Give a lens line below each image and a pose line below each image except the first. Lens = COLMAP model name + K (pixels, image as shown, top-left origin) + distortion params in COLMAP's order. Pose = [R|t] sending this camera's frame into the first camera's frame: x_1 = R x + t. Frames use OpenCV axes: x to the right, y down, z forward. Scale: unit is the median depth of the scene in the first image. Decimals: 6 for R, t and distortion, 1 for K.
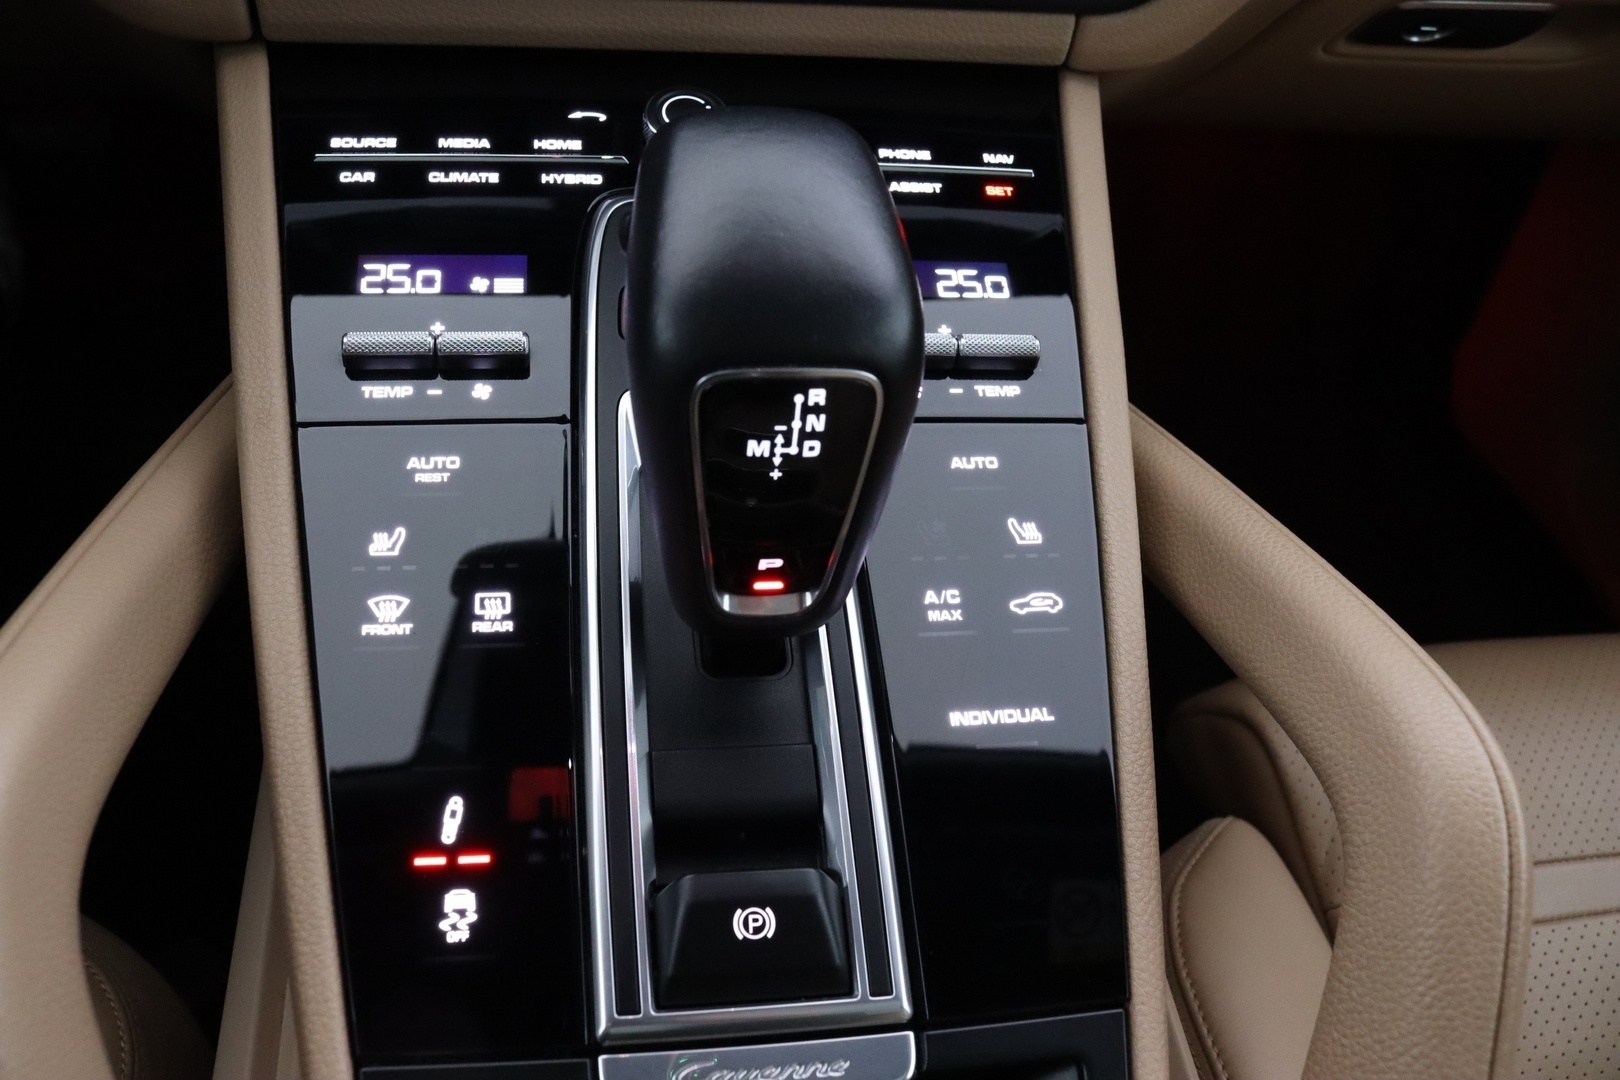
lens RADIAL K [[1341.7, 0, 784.6], [0, 1341.7, 569.5], [0, 0, 1]] dist [-0.148989, 0.093377]
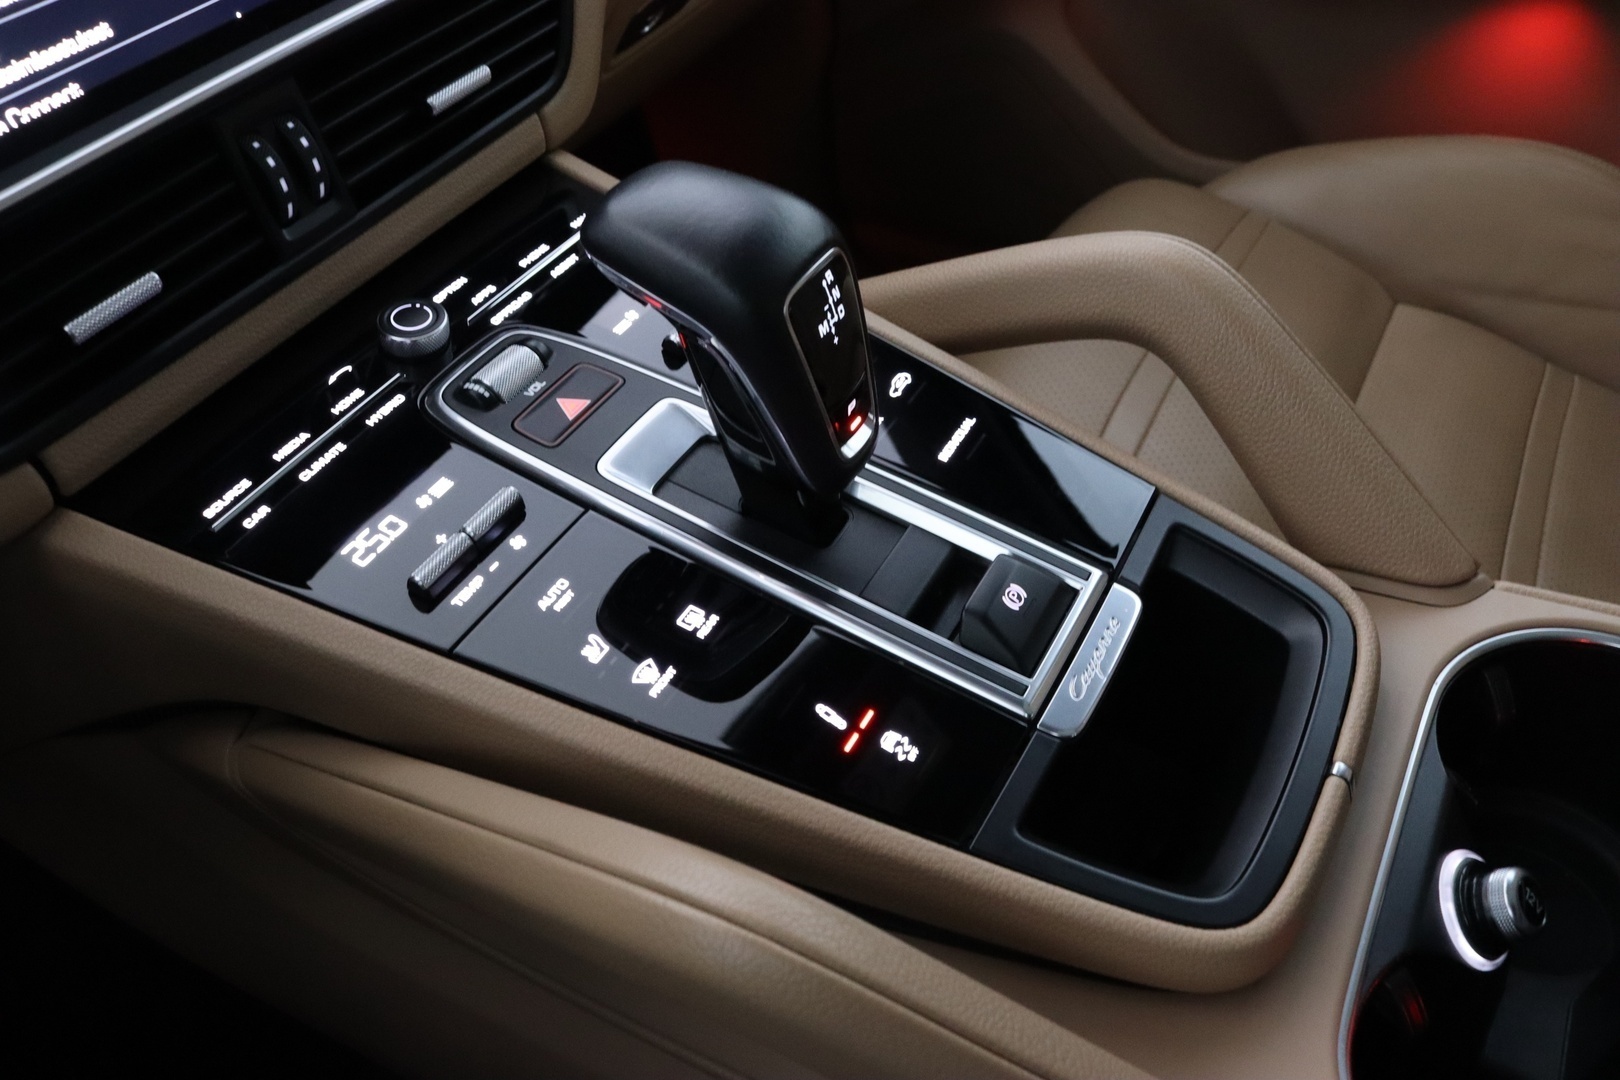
lens RADIAL K [[1330.2, 0, 807.3], [0, 1330.2, 586.4], [0, 0, 1]] dist [-0.167069, 0.106743]
pose [[0.570212, -0.665843, 0.481157, -0.708261], [0.715687, 0.690184, 0.106952, -0.048498], [-0.403300, 0.283372, 0.870086, -0.141598]]
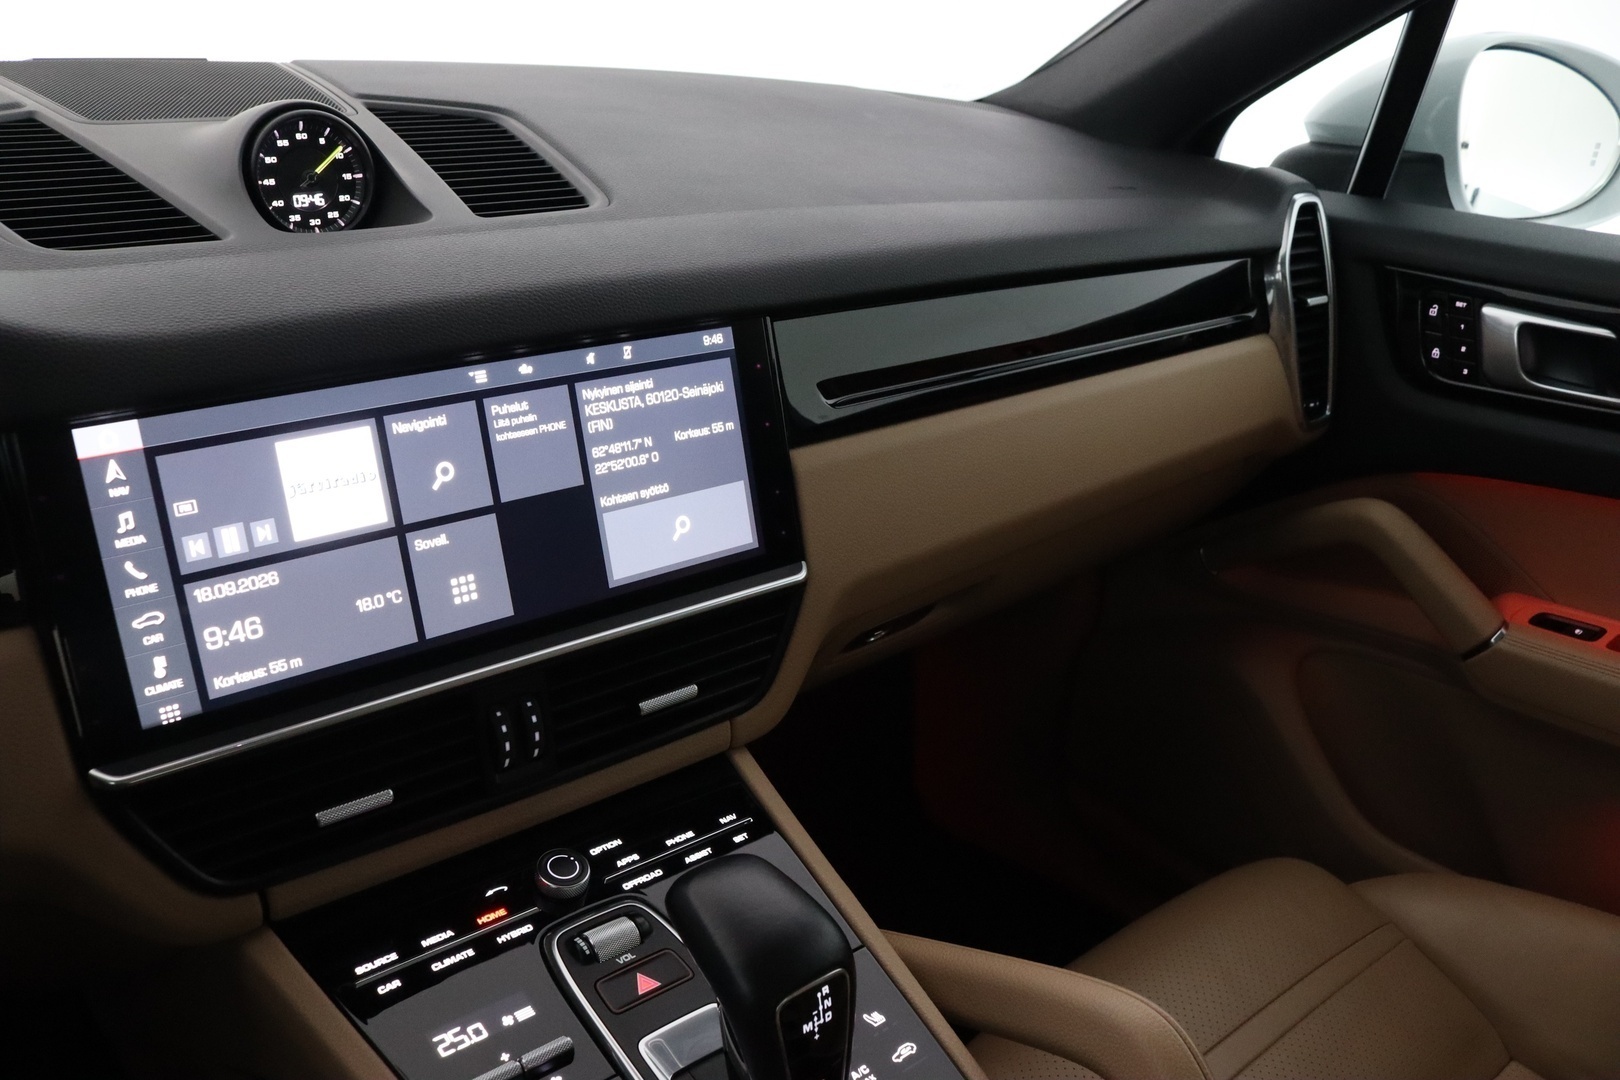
lens RADIAL K [[1341.7, 0, 784.6], [0, 1341.7, 569.5], [0, 0, 1]] dist [-0.148989, 0.093377]
pose [[0.835808, -0.280663, 0.471862, -0.586278], [0.440213, 0.856181, -0.270492, -0.120012], [-0.328082, 0.433799, 0.839155, -0.678173]]
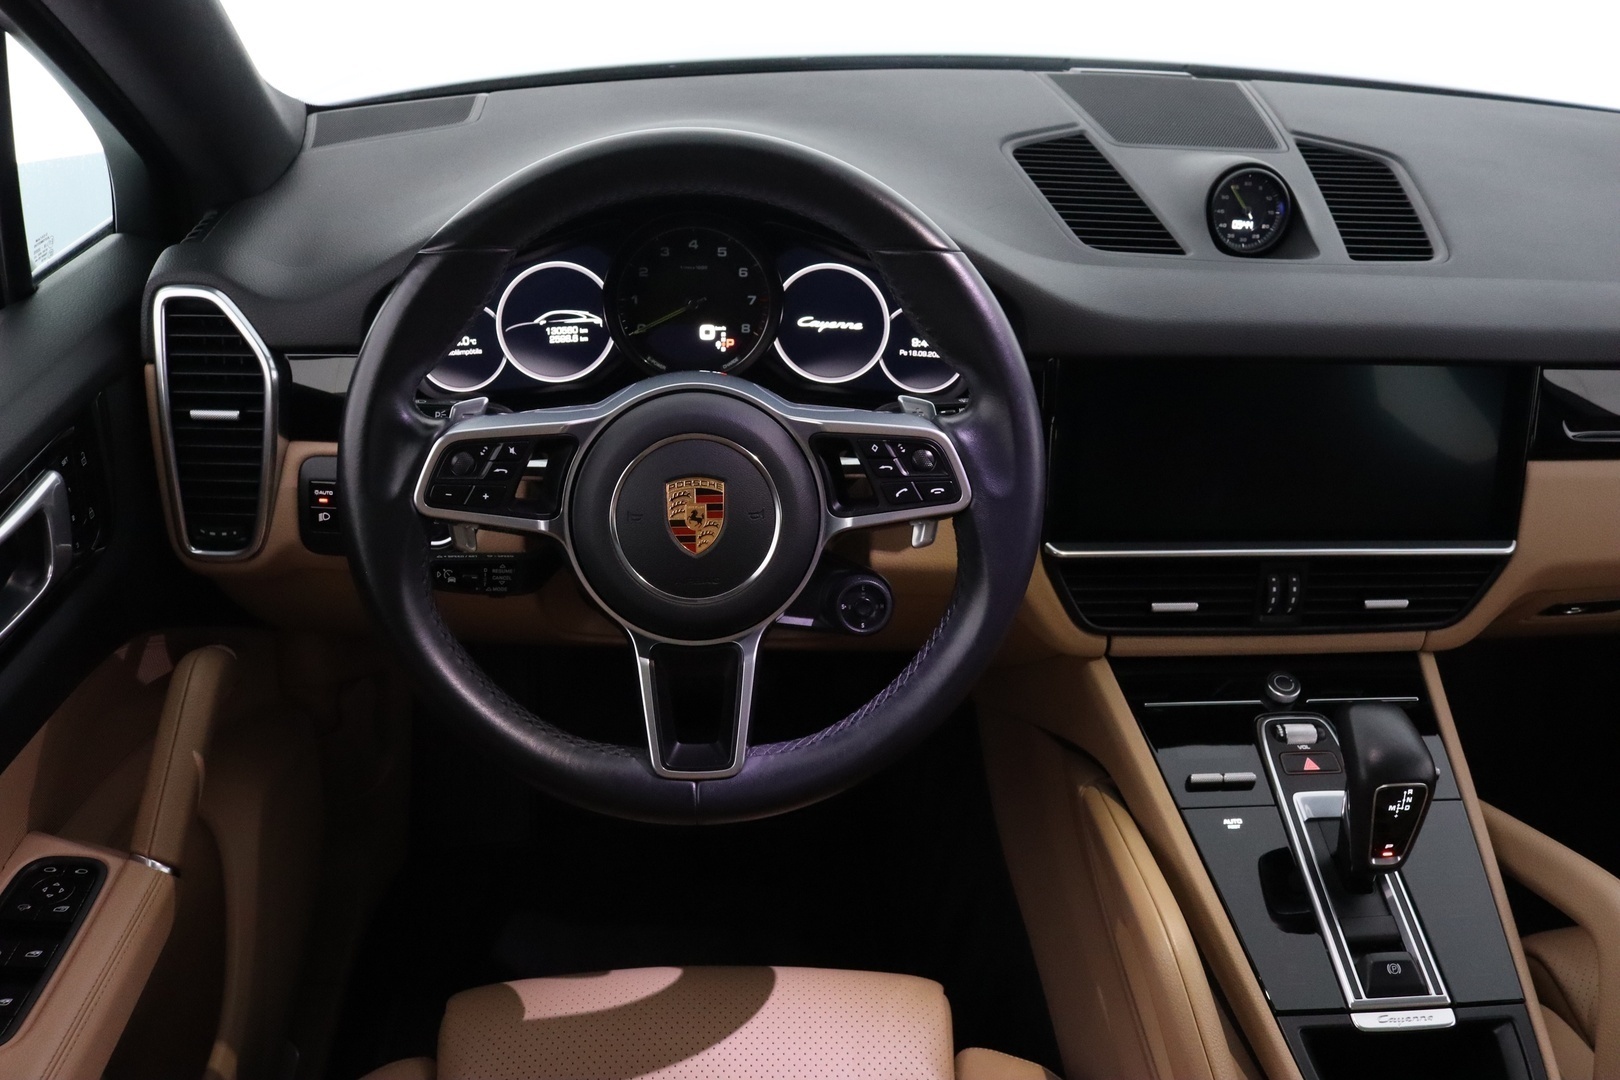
lens RADIAL K [[1341.7, 0, 784.6], [0, 1341.7, 569.5], [0, 0, 1]] dist [-0.148989, 0.093377]
pose [[0.994576, -0.036059, -0.097557, -0.898699], [0.004877, 0.953117, -0.302563, 0.237490], [0.103894, 0.300446, 0.948124, -1.808884]]
